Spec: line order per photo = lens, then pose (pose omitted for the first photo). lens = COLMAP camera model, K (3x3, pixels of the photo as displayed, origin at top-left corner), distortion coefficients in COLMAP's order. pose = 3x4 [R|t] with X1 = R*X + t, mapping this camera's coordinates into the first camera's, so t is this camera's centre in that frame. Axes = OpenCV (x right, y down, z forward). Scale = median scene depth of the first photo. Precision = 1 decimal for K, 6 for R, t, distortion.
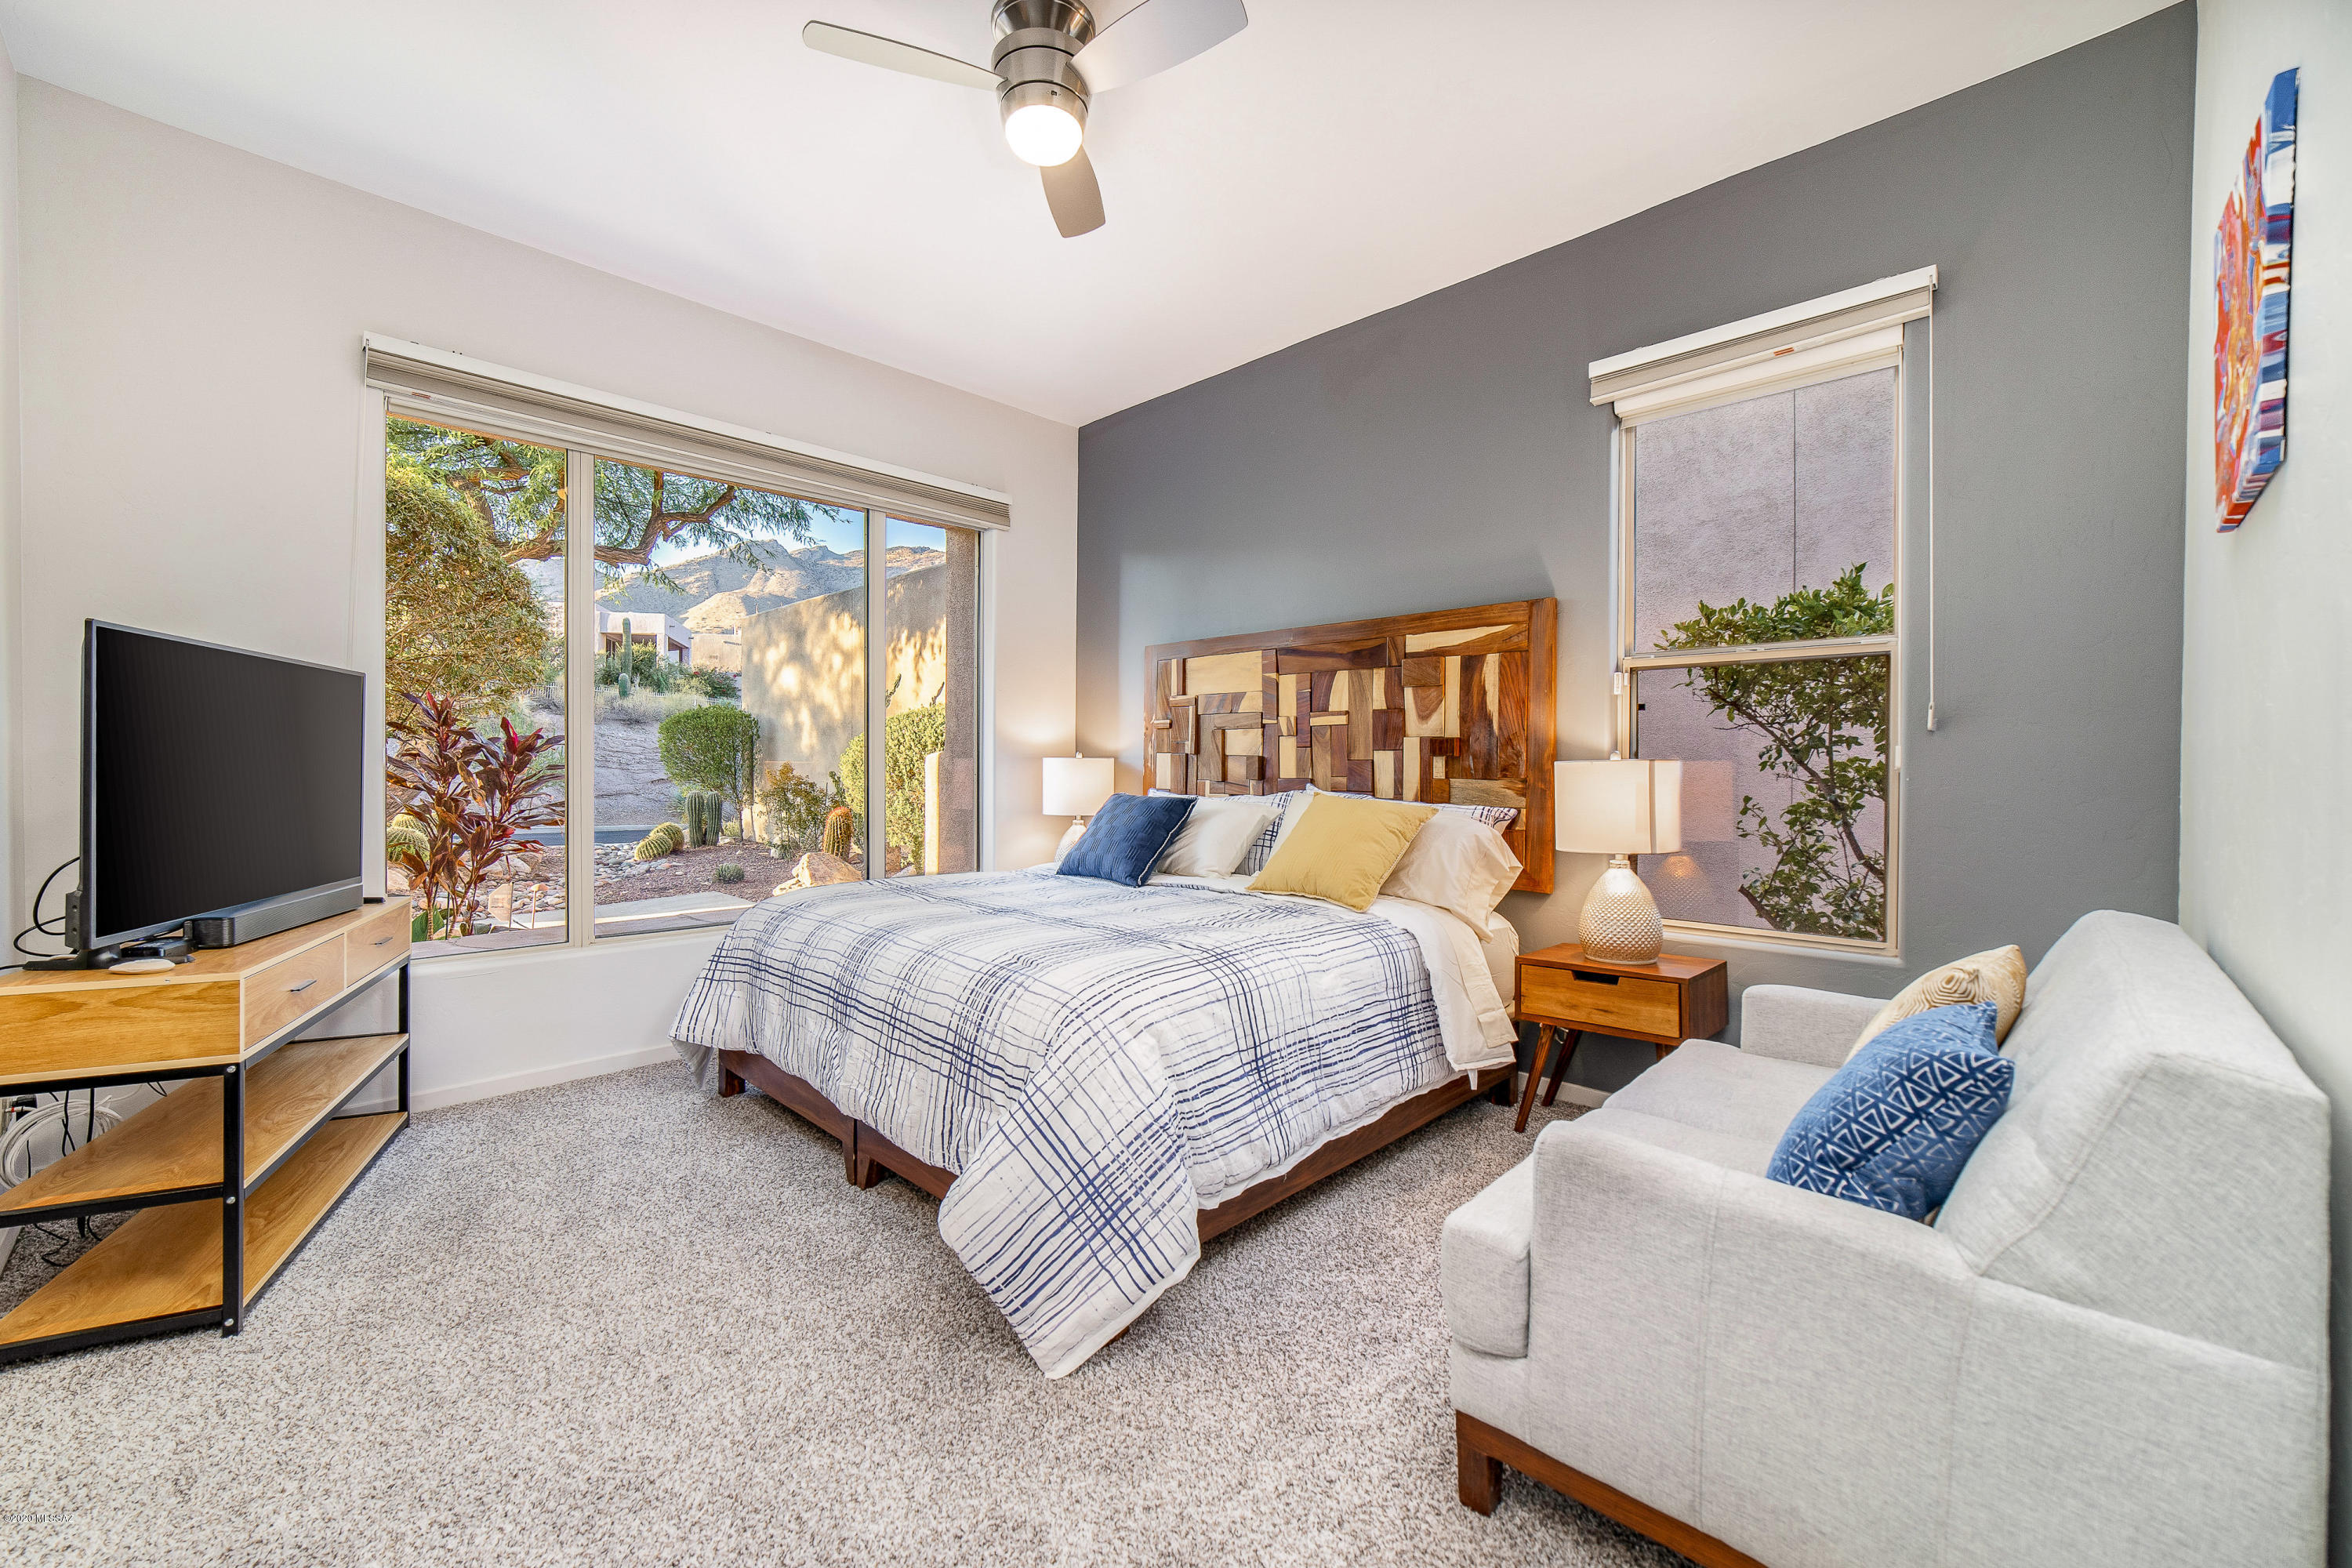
lens RADIAL K [[925.2, 0, 1174.0], [0, 925.2, 782.5], [0, 0, 1]] dist [-0.001468, -0.000137]
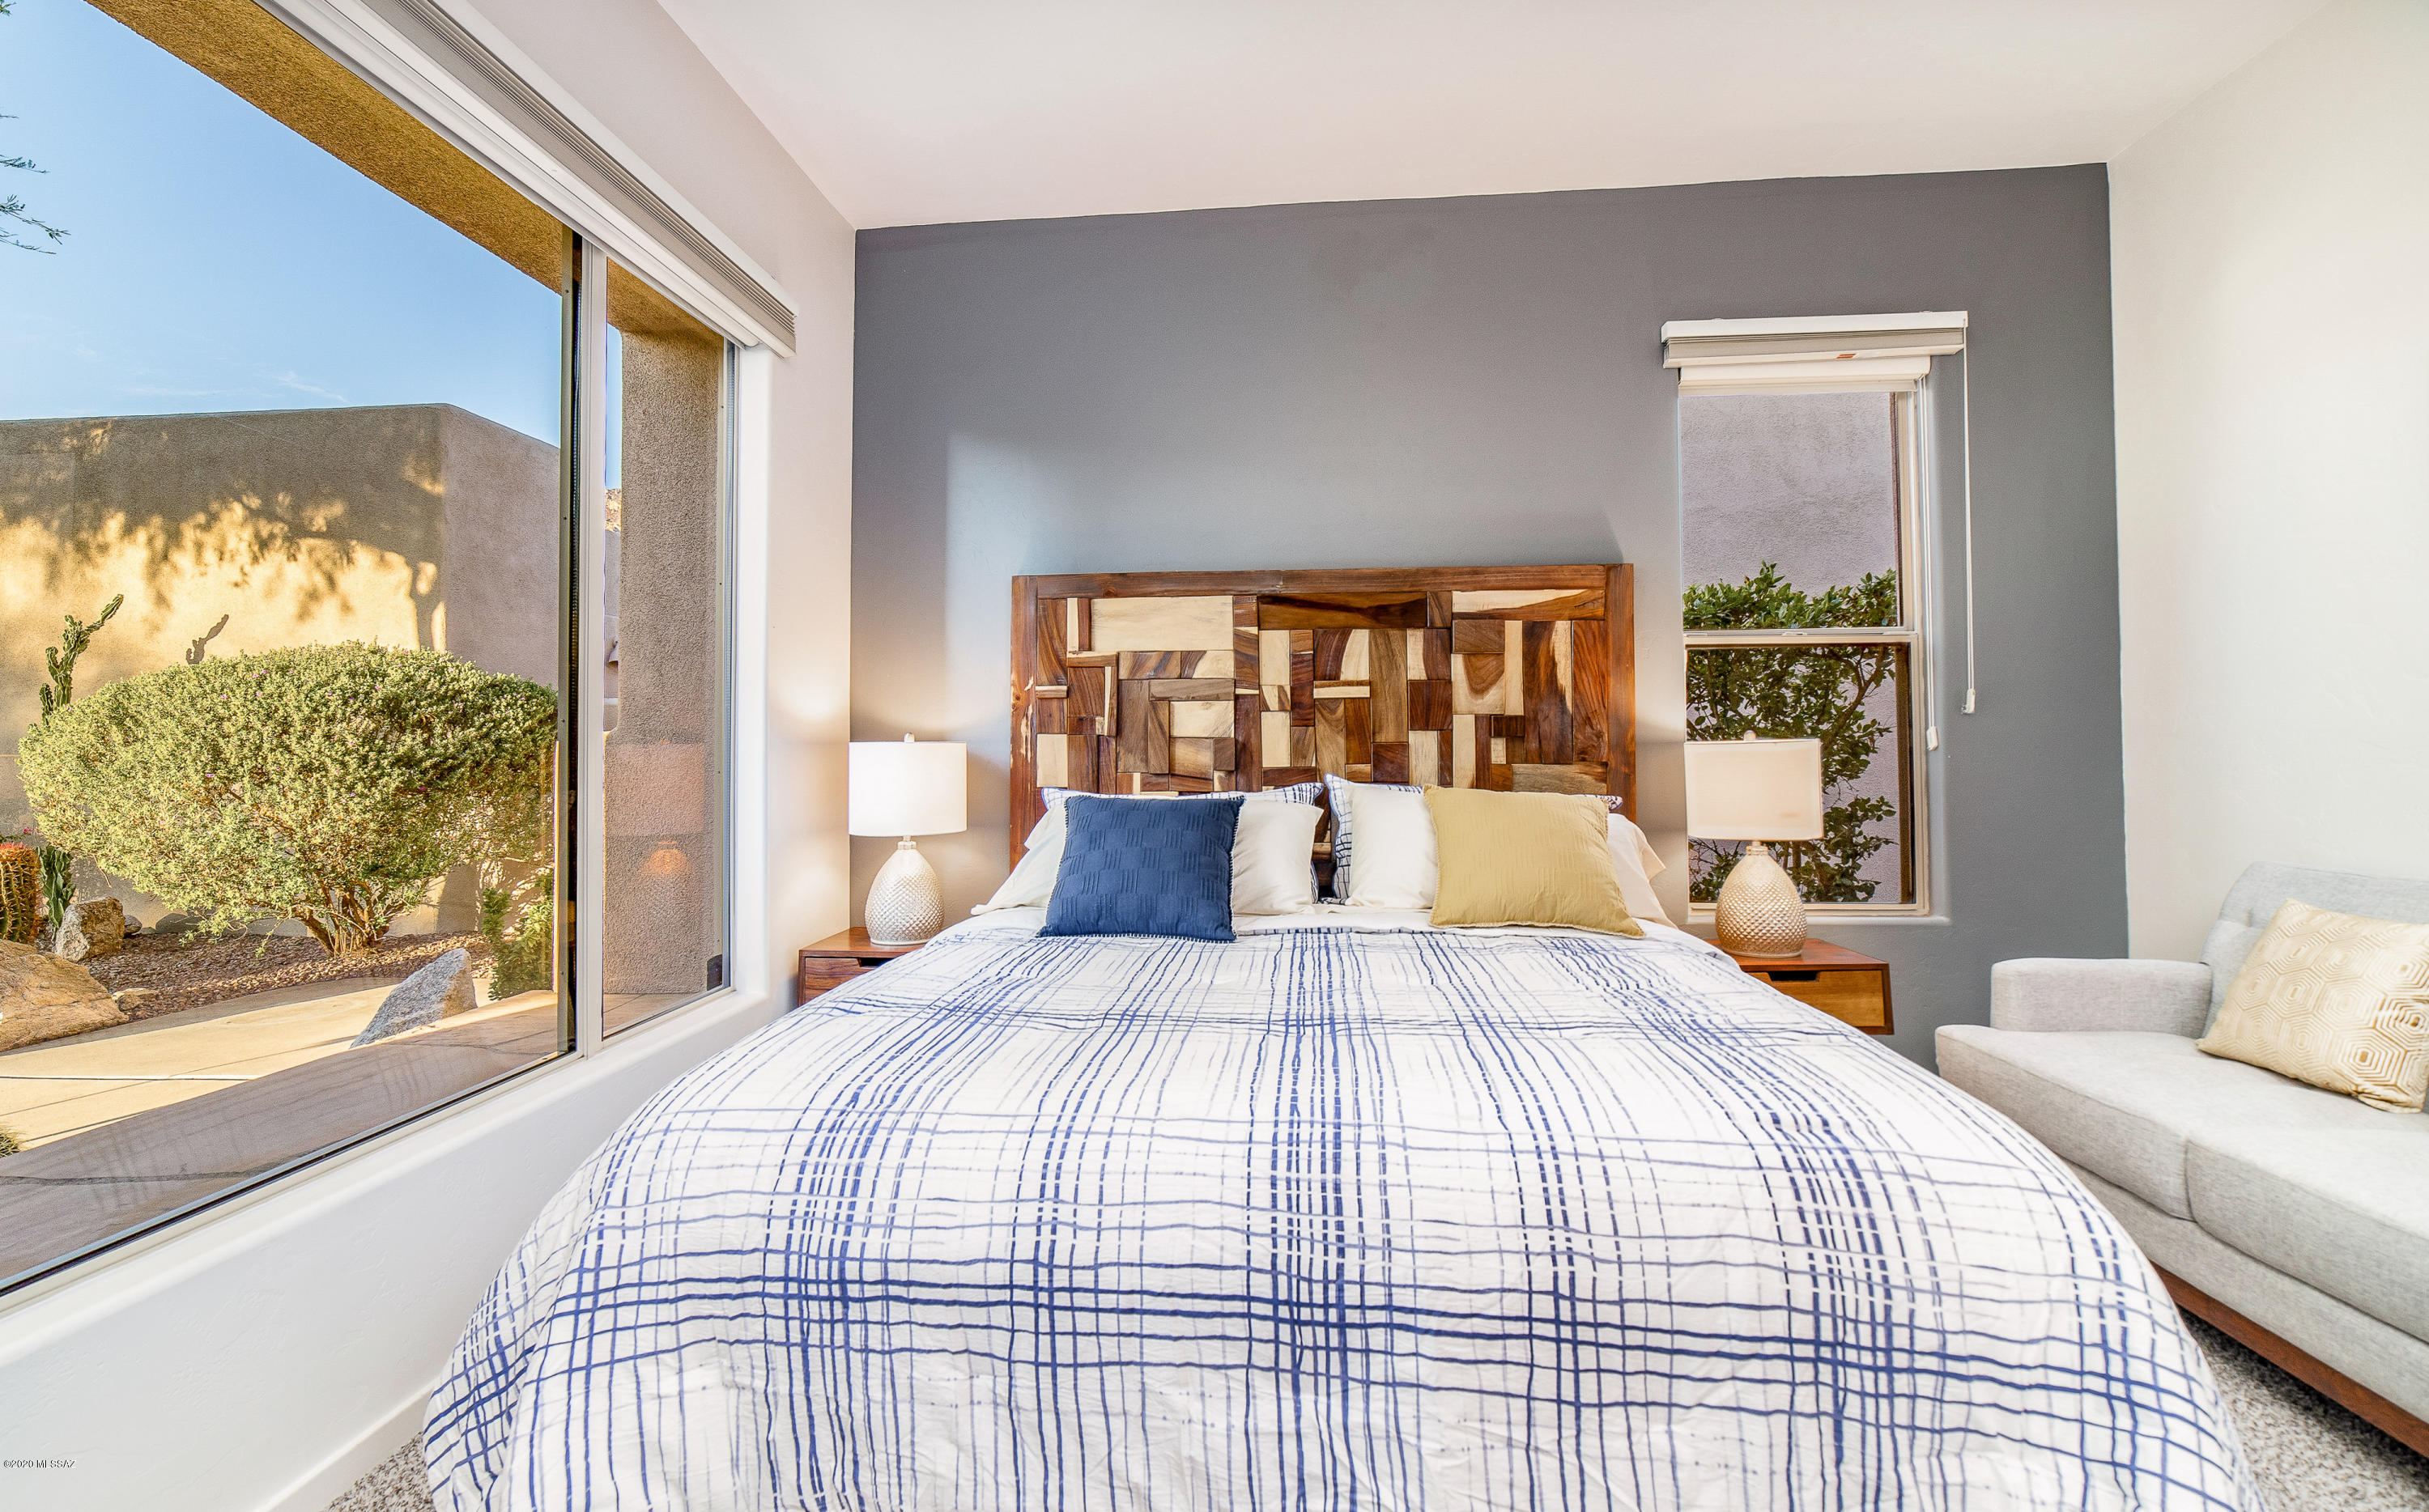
lens RADIAL K [[963.2, 0, 1223.7], [0, 963.2, 741.5], [0, 0, 1]] dist [-0.004196, 0.000010]
pose [[0.774263, -0.005753, 0.632838, -0.443579], [0.021432, 0.999623, -0.017134, -0.013836], [-0.632501, 0.026830, 0.774095, 0.451202]]
